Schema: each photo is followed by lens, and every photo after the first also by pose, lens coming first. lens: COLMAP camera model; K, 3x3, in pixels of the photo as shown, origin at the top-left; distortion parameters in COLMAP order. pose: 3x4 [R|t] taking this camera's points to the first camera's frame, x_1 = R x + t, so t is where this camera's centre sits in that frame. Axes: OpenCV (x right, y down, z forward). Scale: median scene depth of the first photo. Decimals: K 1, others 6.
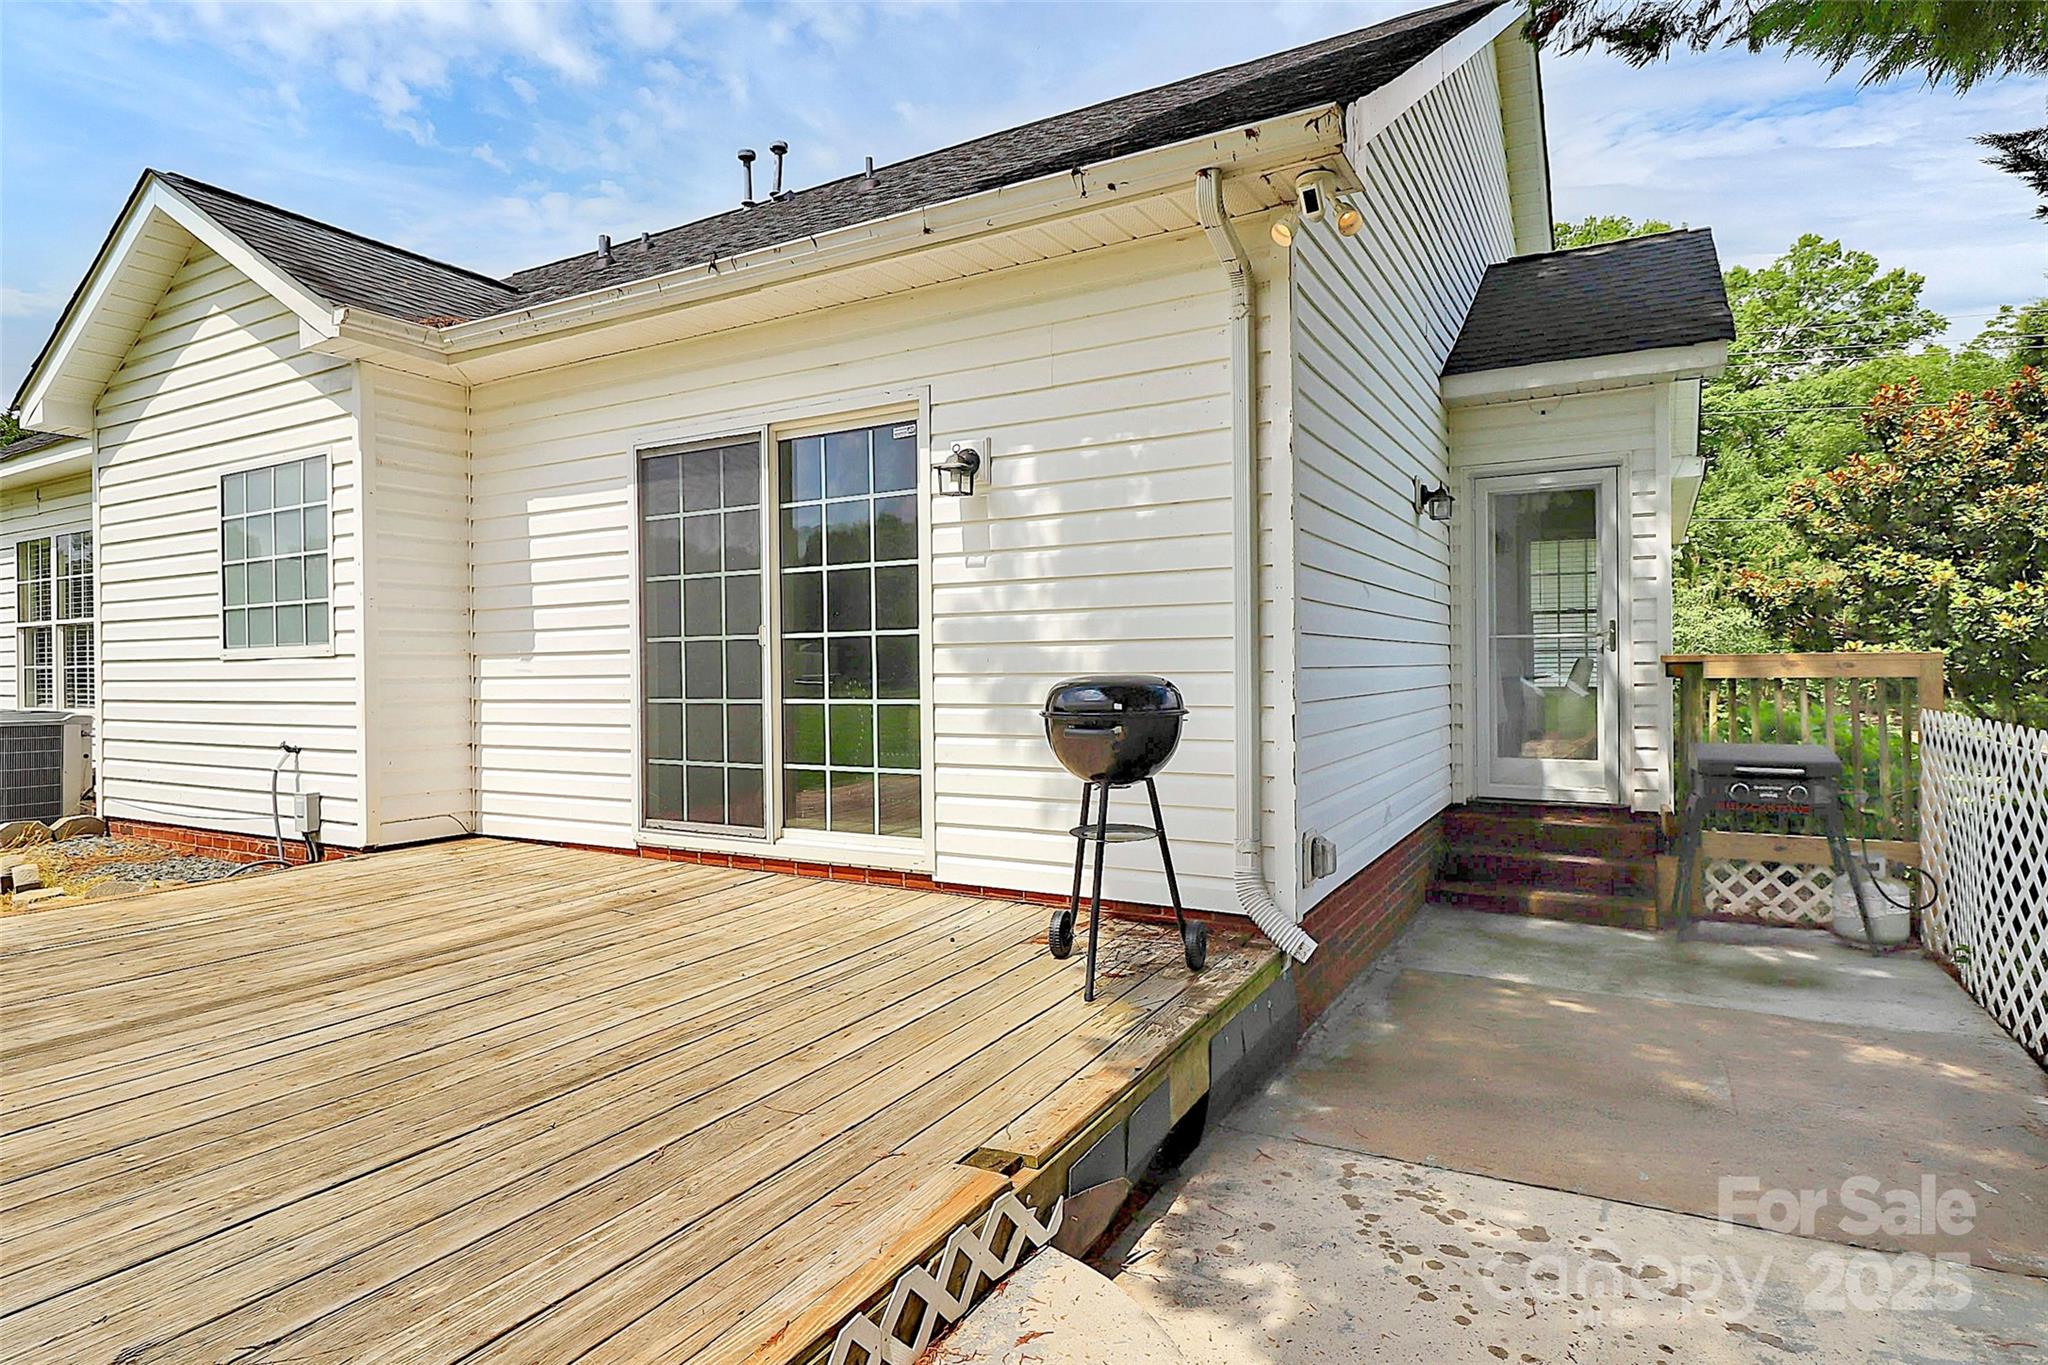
lens RADIAL K [[1093.9, 0, 1020.1], [0, 1093.9, 678.4], [0, 0, 1]] dist [-0.006696, -0.000717]
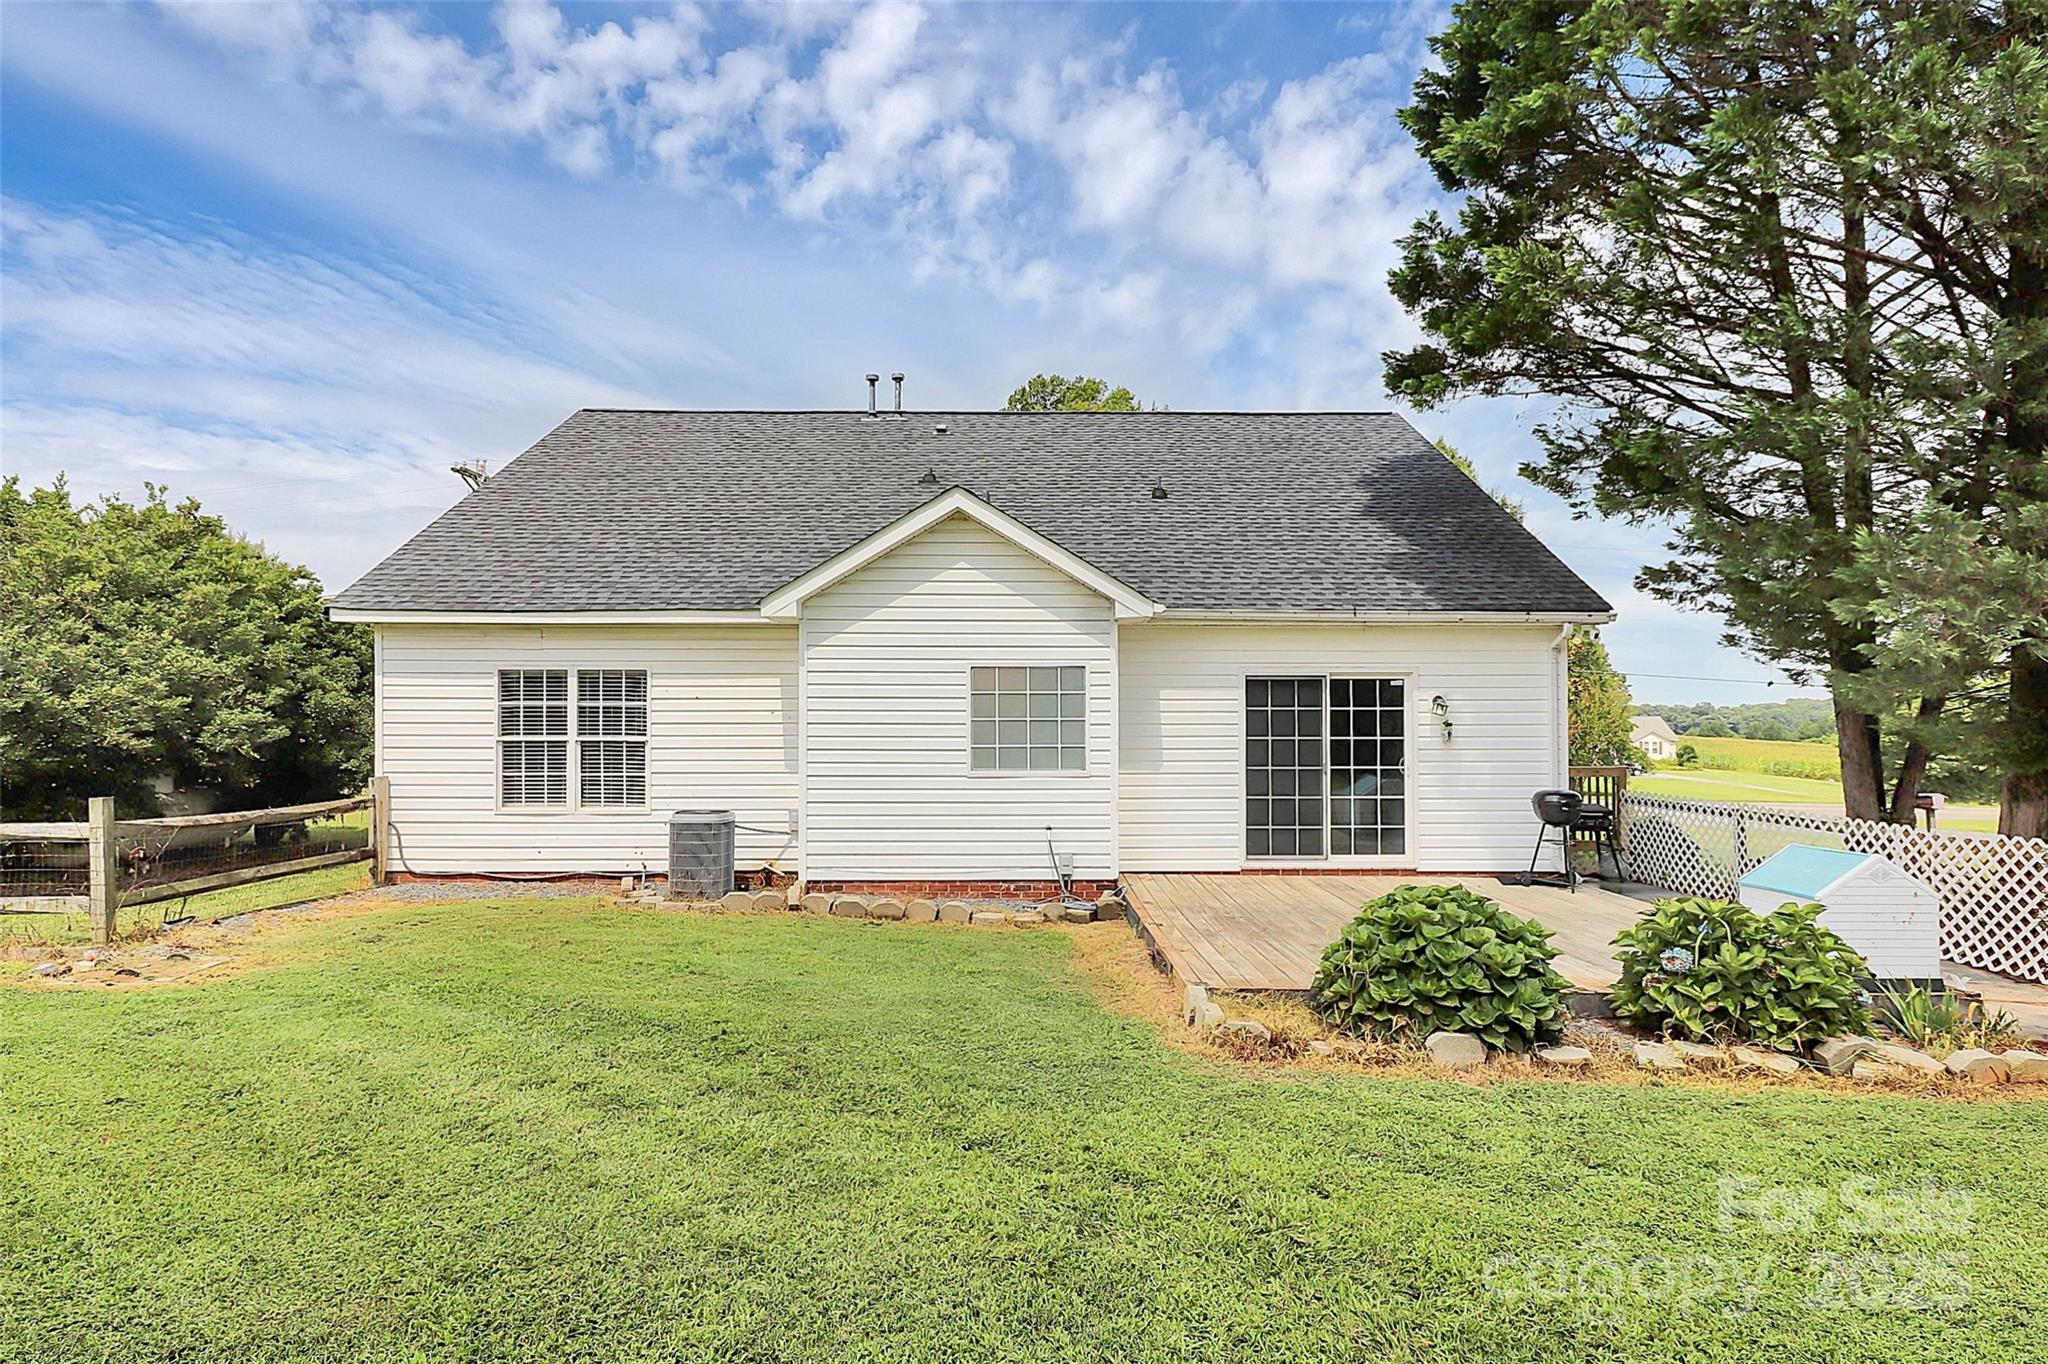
lens RADIAL K [[1084.5, 0, 1032.4], [0, 1084.5, 705.8], [0, 0, 1]] dist [0.003333, 0.001584]
pose [[0.867234, 0.019587, 0.497516, -1.608133], [-0.005387, 0.999537, -0.029960, -0.083040], [-0.497872, 0.023302, 0.866937, -0.528630]]
